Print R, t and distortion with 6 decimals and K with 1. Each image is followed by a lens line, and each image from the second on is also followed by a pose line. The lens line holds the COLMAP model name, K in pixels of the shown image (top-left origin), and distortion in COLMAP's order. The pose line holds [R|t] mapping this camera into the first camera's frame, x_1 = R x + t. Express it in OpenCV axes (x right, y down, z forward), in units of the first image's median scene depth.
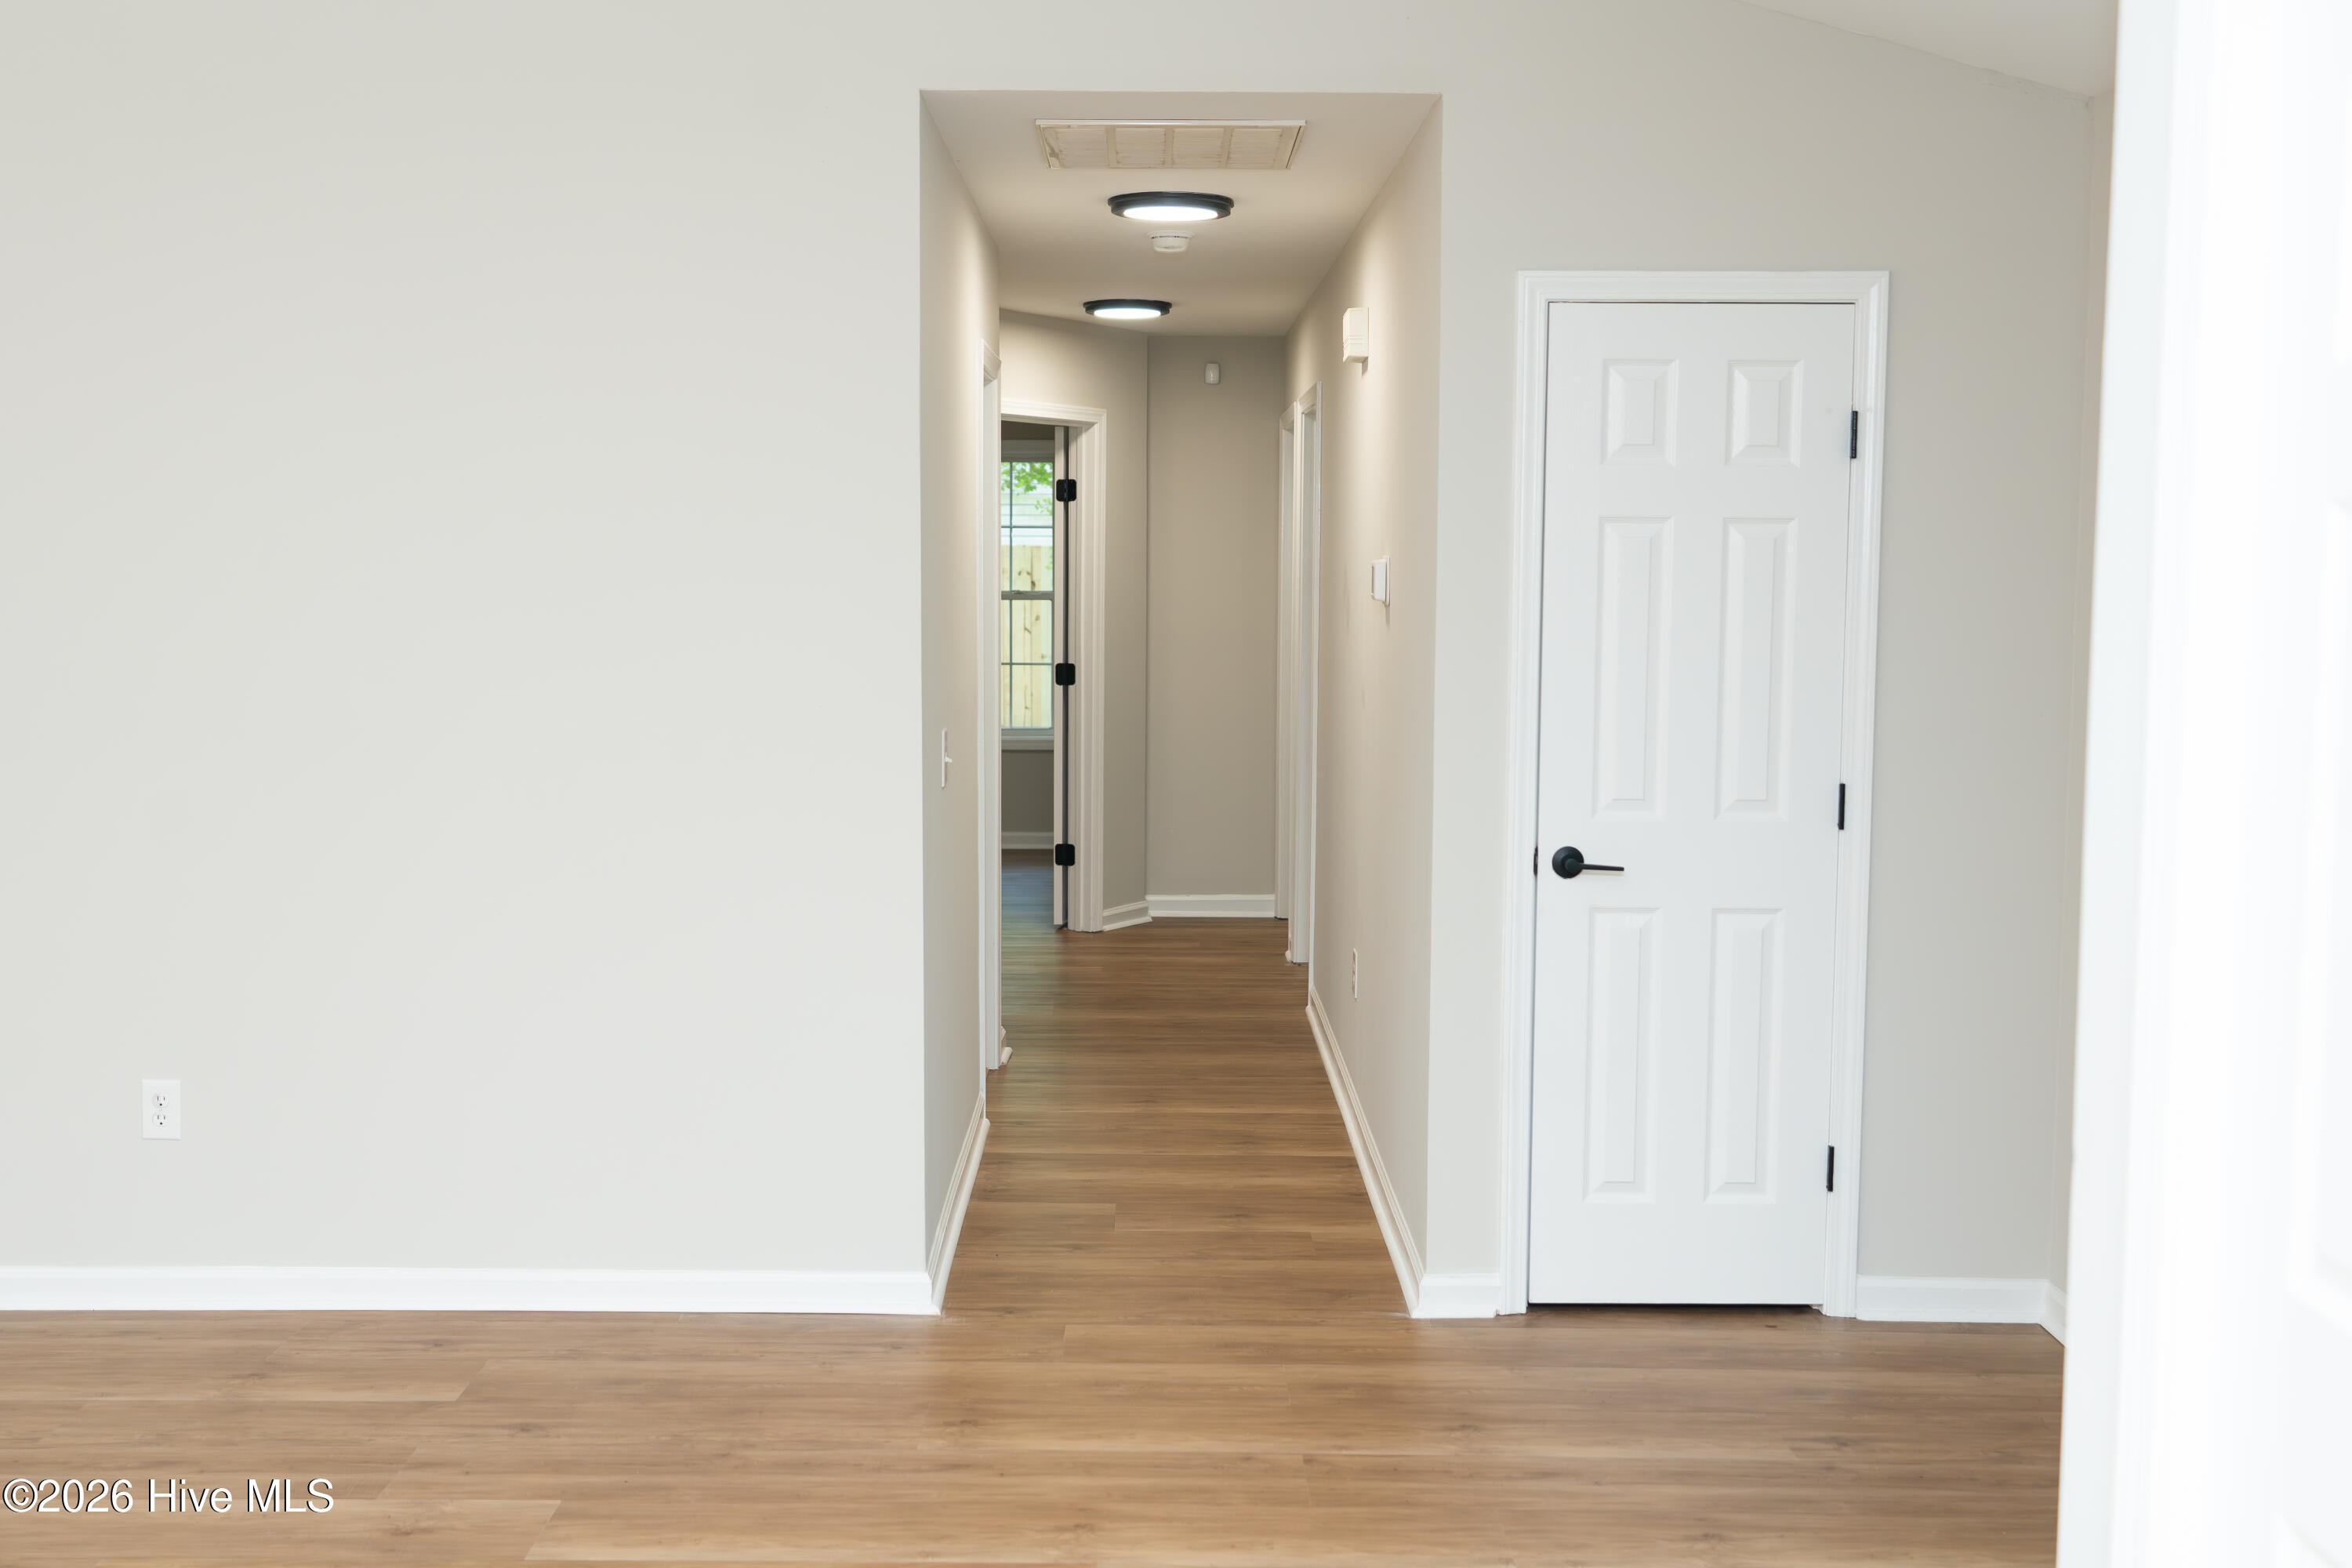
lens RADIAL K [[2328.1, 0, 1176.0], [0, 2328.1, 784.0], [0, 0, 1]] dist [-0.000284, -0.000696]
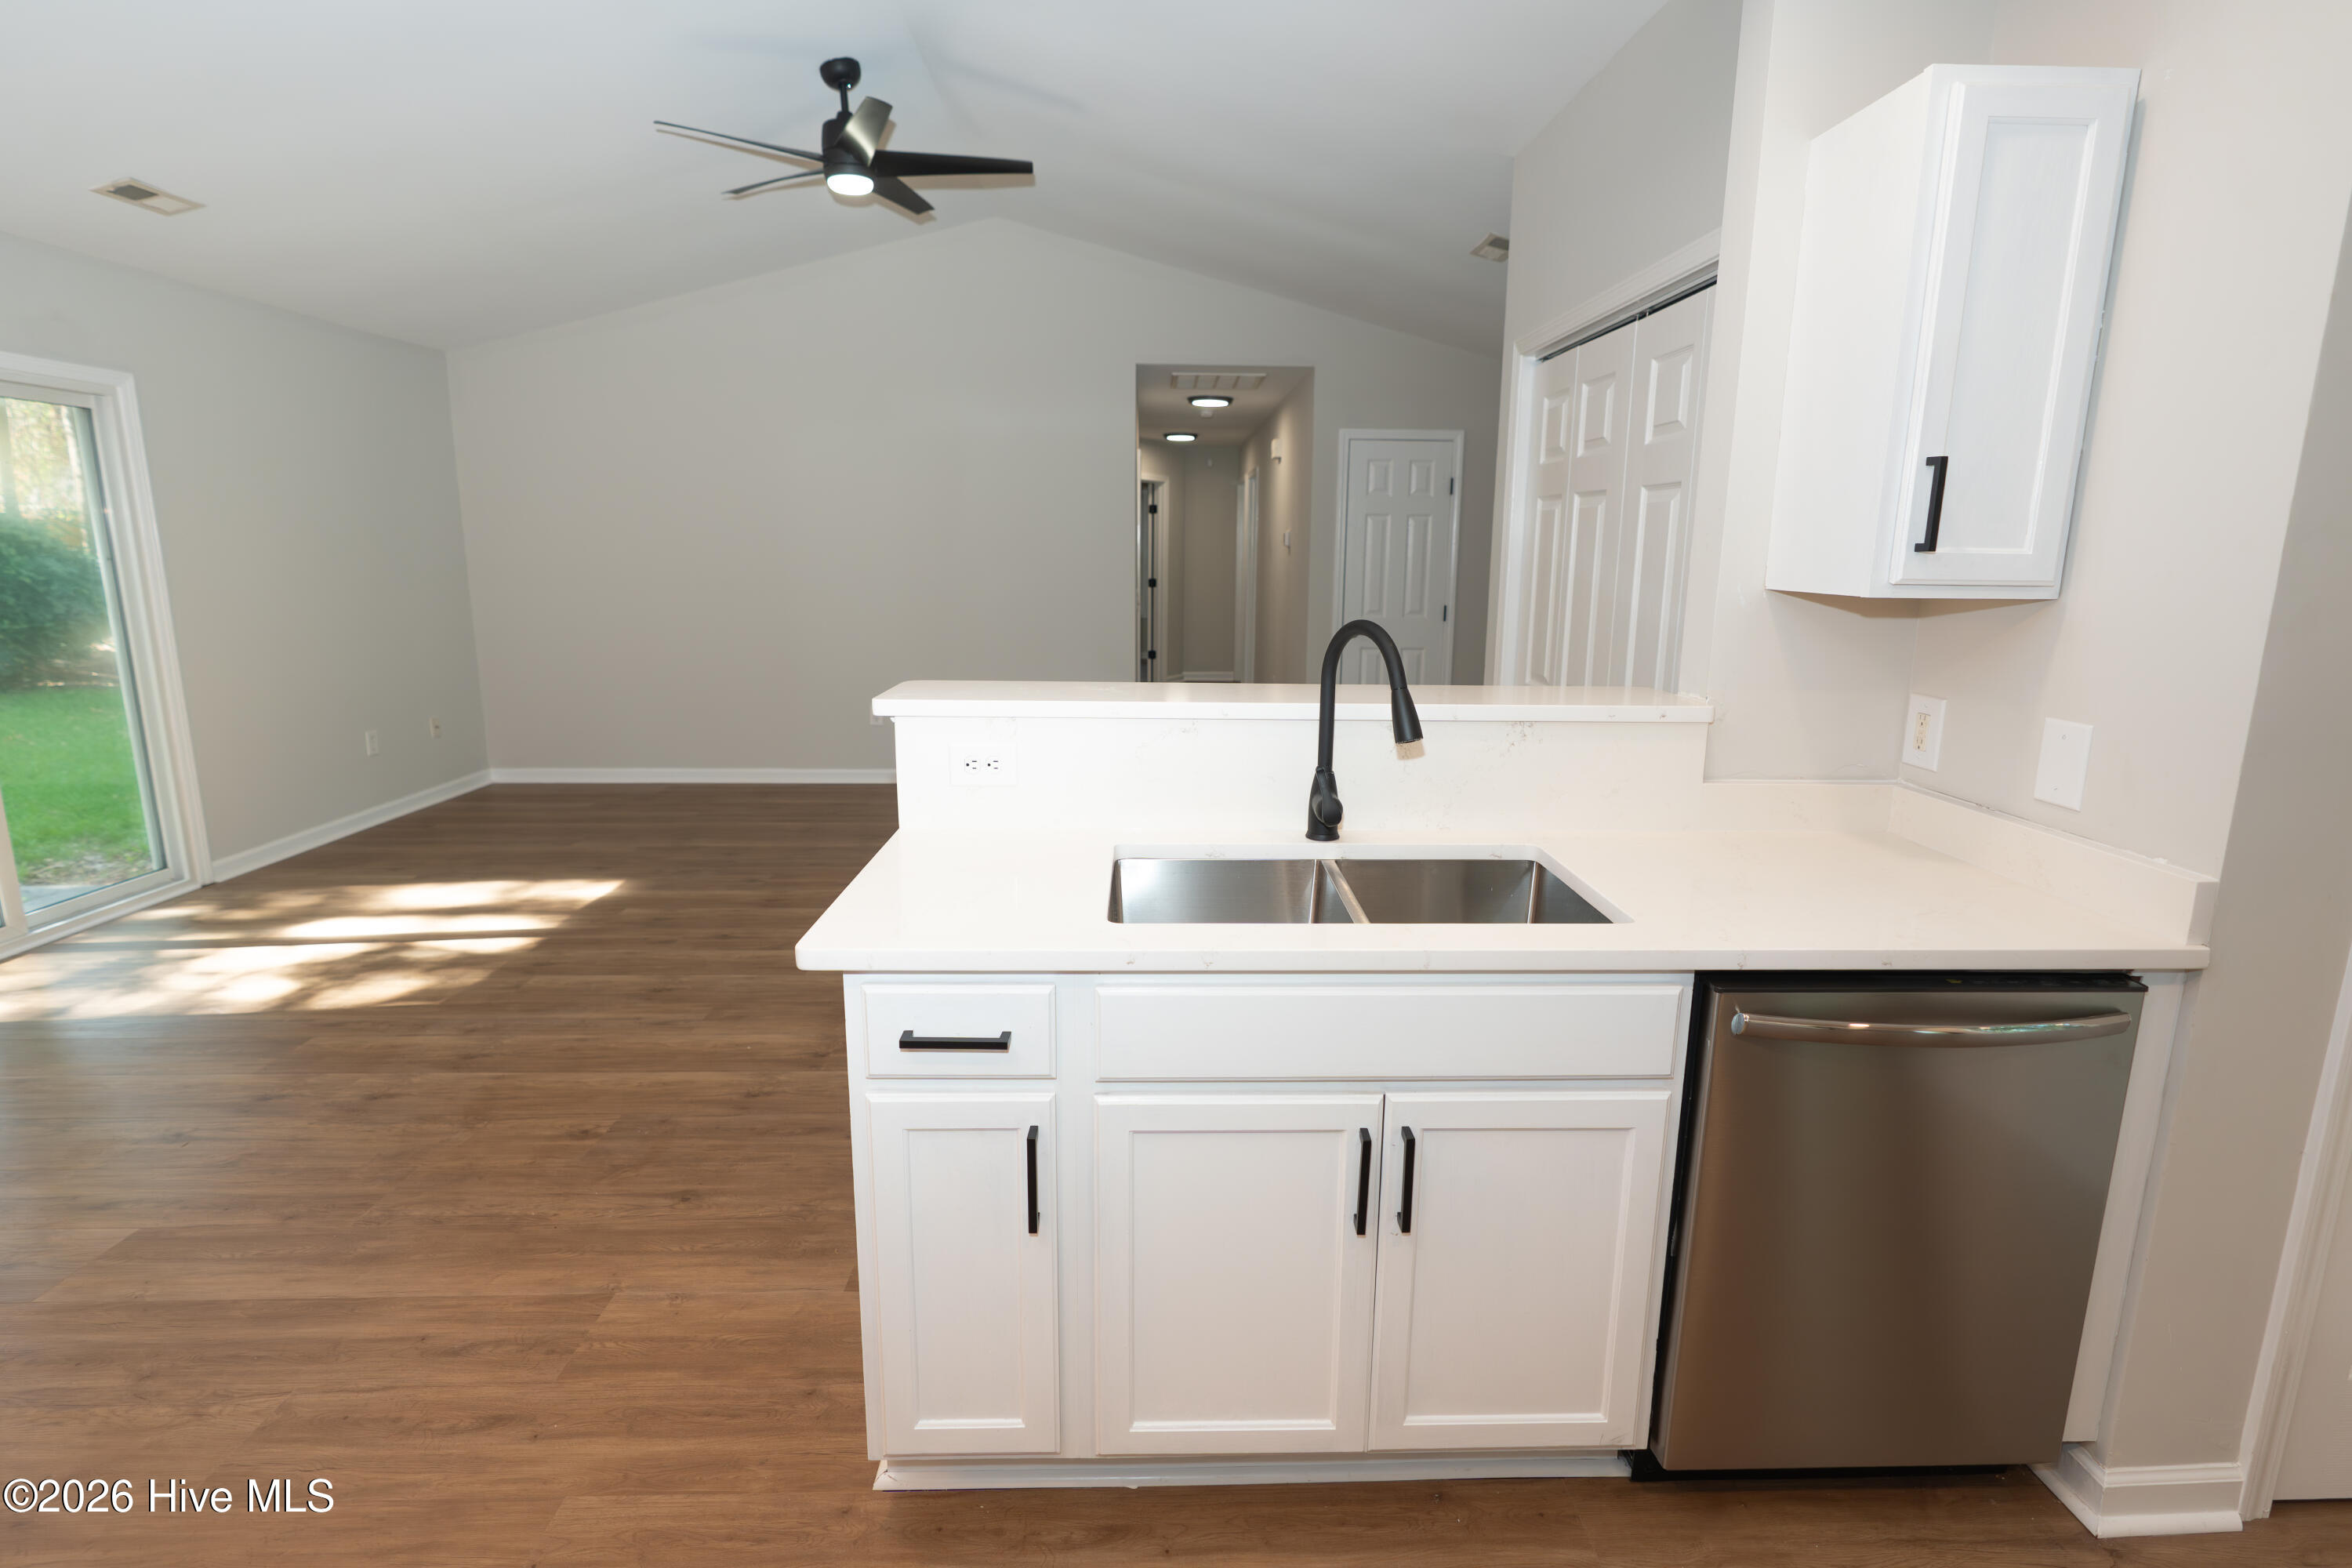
lens RADIAL K [[1082.2, 0, 1182.4], [0, 1082.2, 754.6], [0, 0, 1]] dist [-0.005507, -0.000198]
pose [[0.999811, -0.000813, 0.019448, -0.060776], [-0.000971, 0.995799, 0.091558, 0.049609], [-0.019440, -0.091559, 0.995610, -0.304314]]
